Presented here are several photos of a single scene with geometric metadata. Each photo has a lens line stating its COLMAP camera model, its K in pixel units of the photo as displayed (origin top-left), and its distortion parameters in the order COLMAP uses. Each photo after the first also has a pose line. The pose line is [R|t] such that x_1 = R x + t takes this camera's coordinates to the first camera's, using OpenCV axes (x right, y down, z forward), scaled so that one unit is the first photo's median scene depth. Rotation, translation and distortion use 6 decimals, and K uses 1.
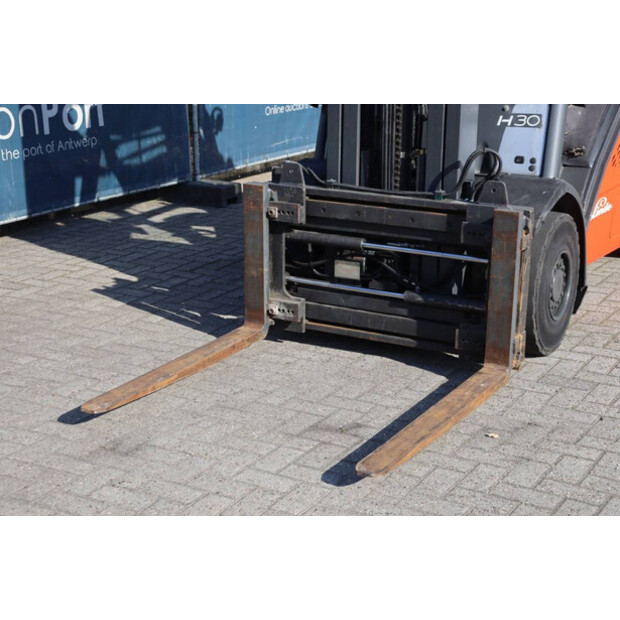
lens RADIAL K [[1141.8, 0, 309.3], [0, 1141.8, 292.9], [0, 0, 1]] dist [0.244971, 0.000000]
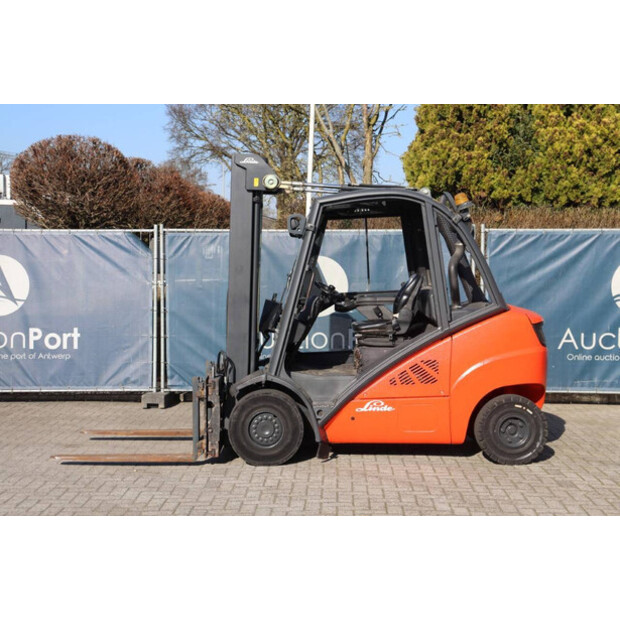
lens RADIAL K [[1035.2, 0, 312.6], [0, 1035.2, 307.4], [0, 0, 1]] dist [0.153071, 0.000000]
pose [[0.494703, 0.048351, -0.867716, 1.724282], [-0.229610, 0.970245, -0.076841, -0.087915], [0.838182, 0.237250, 0.491085, 0.183093]]
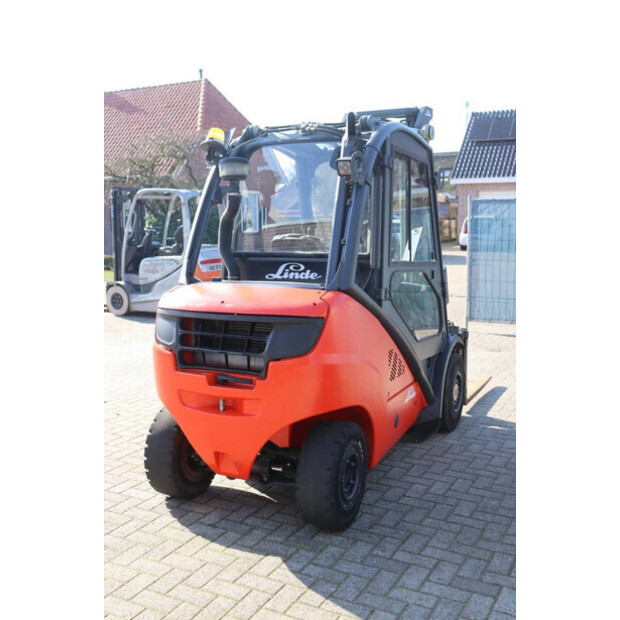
lens RADIAL K [[693.2, 0, 327.1], [0, 693.2, 307.7], [0, 0, 1]] dist [-0.016692, 0.000000]
pose [[-0.997759, 0.013389, -0.065555, 0.267875], [-0.011971, 0.928246, 0.371775, -0.576641], [0.065829, 0.371726, -0.926006, 2.093783]]
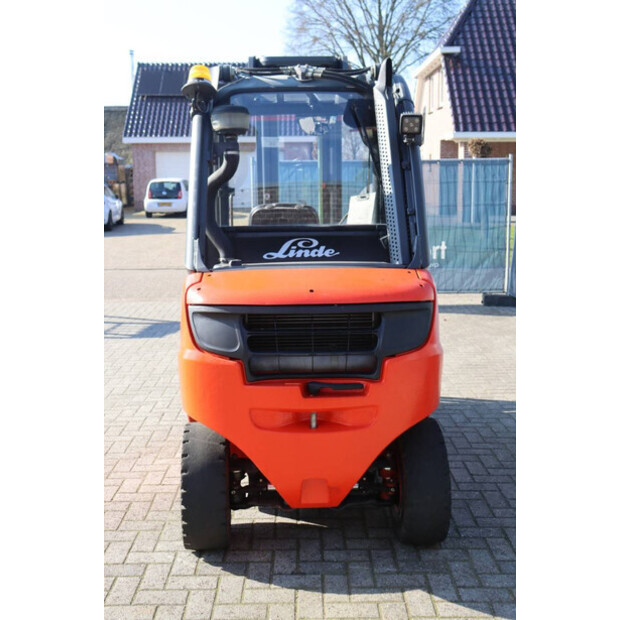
lens RADIAL K [[745.8, 0, 312.7], [0, 745.8, 306.2], [0, 0, 1]] dist [0.021749, 0.000000]
pose [[-0.852061, 0.093510, -0.515022, 0.651165], [-0.124292, 0.919630, 0.372603, -0.528930], [0.508471, 0.381494, -0.771958, 1.891383]]
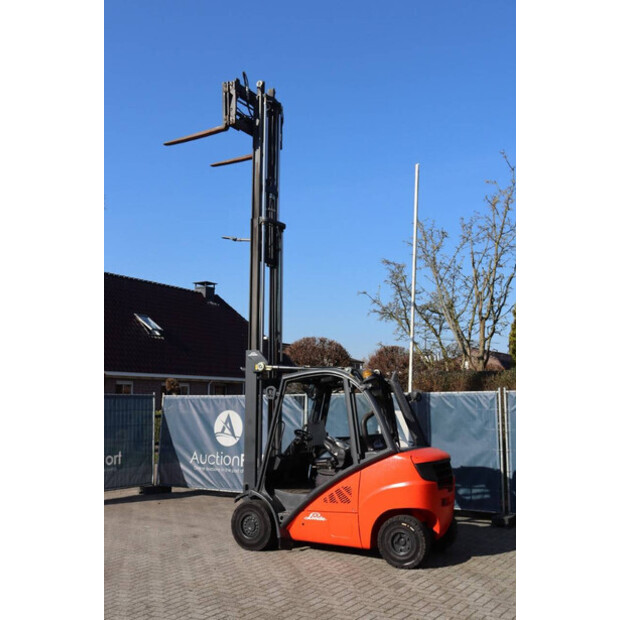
lens RADIAL K [[682.0, 0, 299.0], [0, 682.0, 303.0], [0, 0, 1]] dist [-0.016934, 0.000000]
pose [[-0.035584, -0.143421, -0.989022, 2.010934], [-0.261050, 0.956623, -0.129330, -0.358605], [0.964669, 0.253582, -0.071480, 1.102422]]
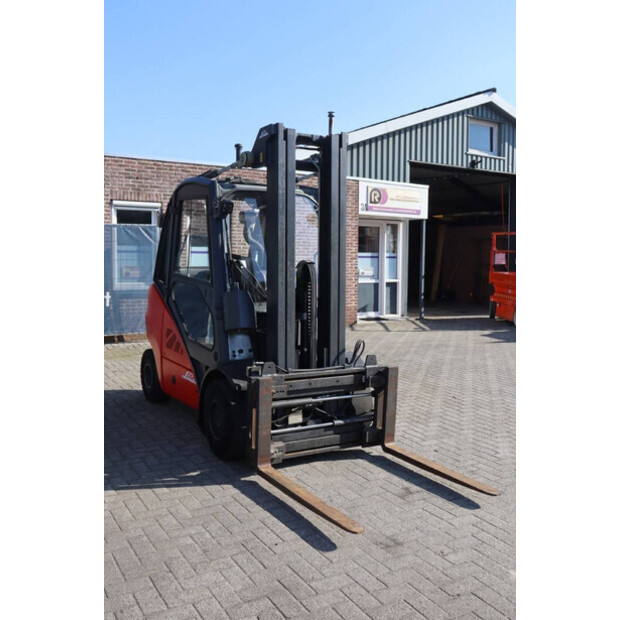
lens RADIAL K [[607.5, 0, 308.5], [0, 607.5, 311.9], [0, 0, 1]] dist [-0.065323, 0.000000]
pose [[0.492192, -0.072177, 0.867489, -0.753055], [0.207242, 0.977618, -0.036243, -0.142657], [-0.845457, 0.197619, 0.496134, 0.501759]]
